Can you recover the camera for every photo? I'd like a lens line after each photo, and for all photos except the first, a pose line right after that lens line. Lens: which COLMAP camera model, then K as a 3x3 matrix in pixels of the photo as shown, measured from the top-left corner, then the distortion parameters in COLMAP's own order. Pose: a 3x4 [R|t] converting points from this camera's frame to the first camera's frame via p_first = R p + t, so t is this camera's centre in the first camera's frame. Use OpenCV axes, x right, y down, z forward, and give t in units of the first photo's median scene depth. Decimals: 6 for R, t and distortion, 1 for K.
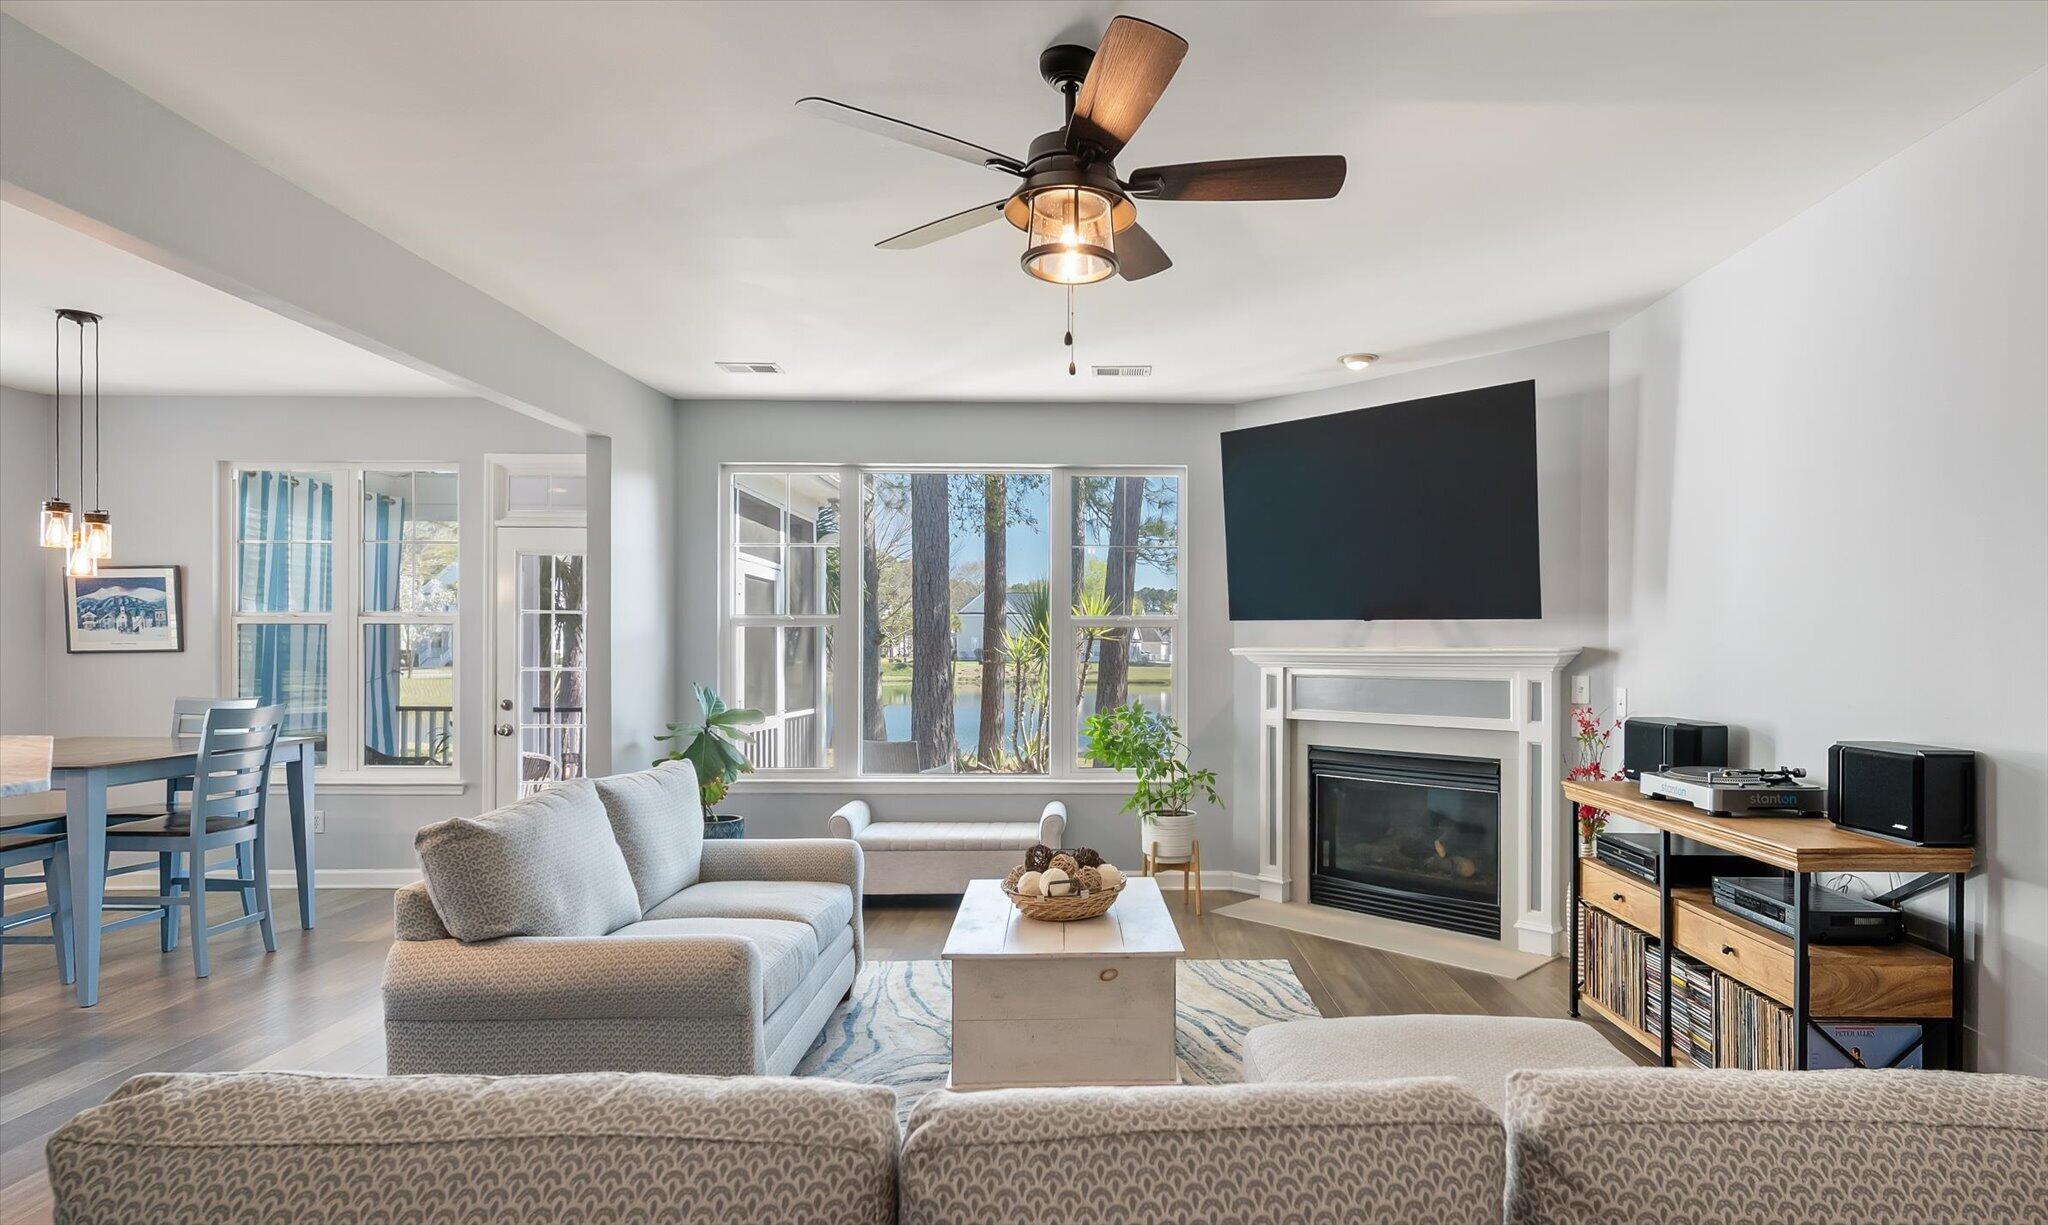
lens RADIAL K [[1036.1, 0, 1023.8], [0, 1036.1, 646.6], [0, 0, 1]] dist [0.003581, 0.001901]
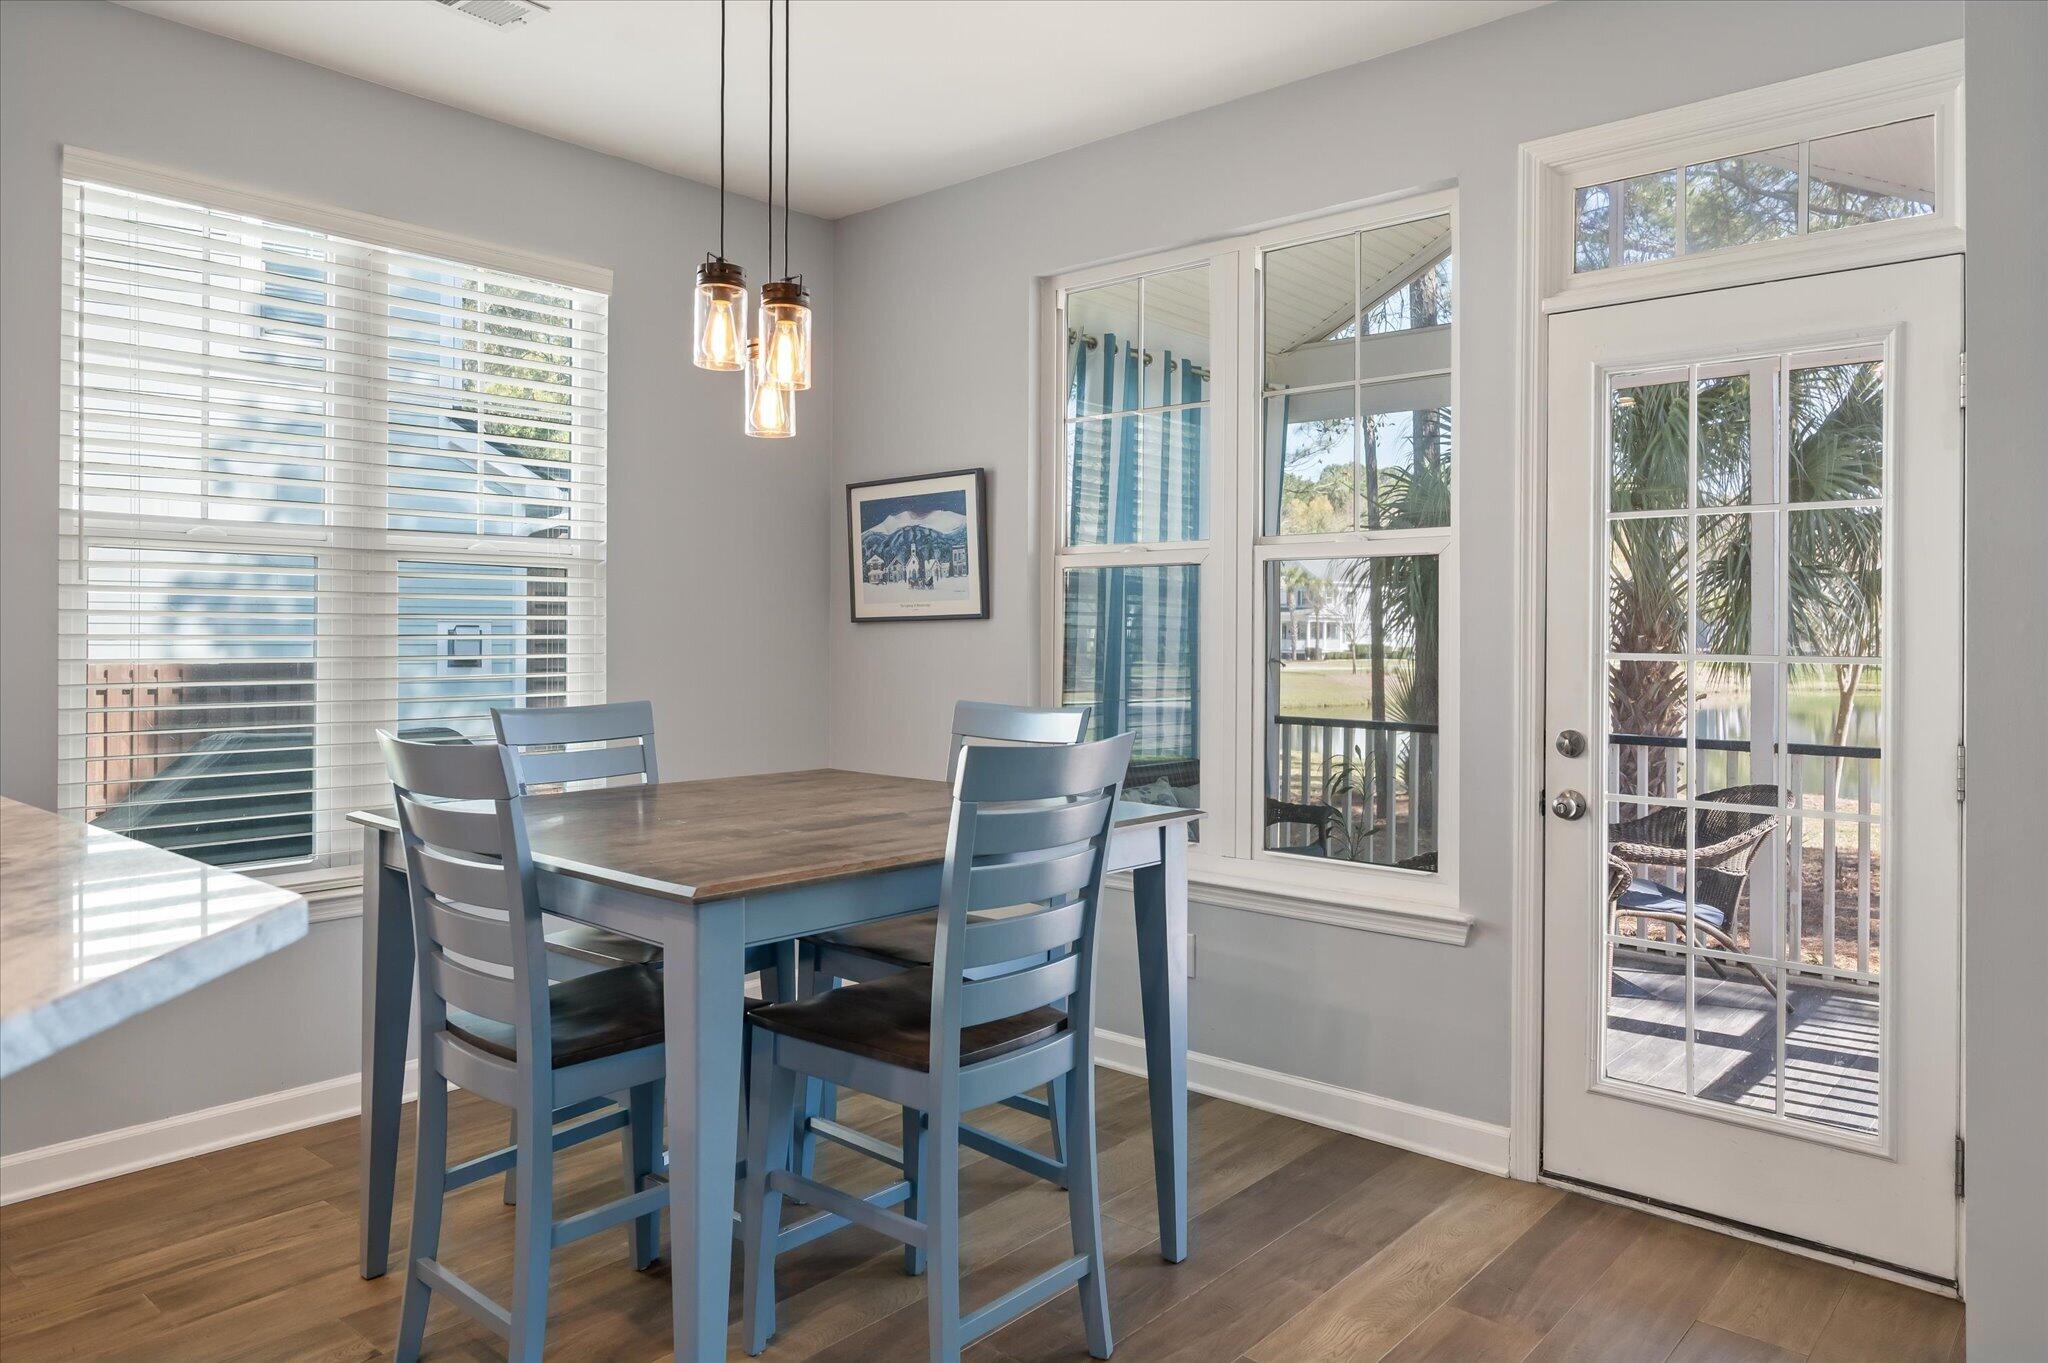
lens RADIAL K [[1344.9, 0, 1016.6], [0, 1344.9, 649.1], [0, 0, 1]] dist [-0.003226, -0.001137]
pose [[0.761901, 0.010167, -0.647614, -0.355308], [-0.003867, 0.999930, 0.011148, 0.015090], [0.647682, -0.005990, 0.761887, 0.499975]]
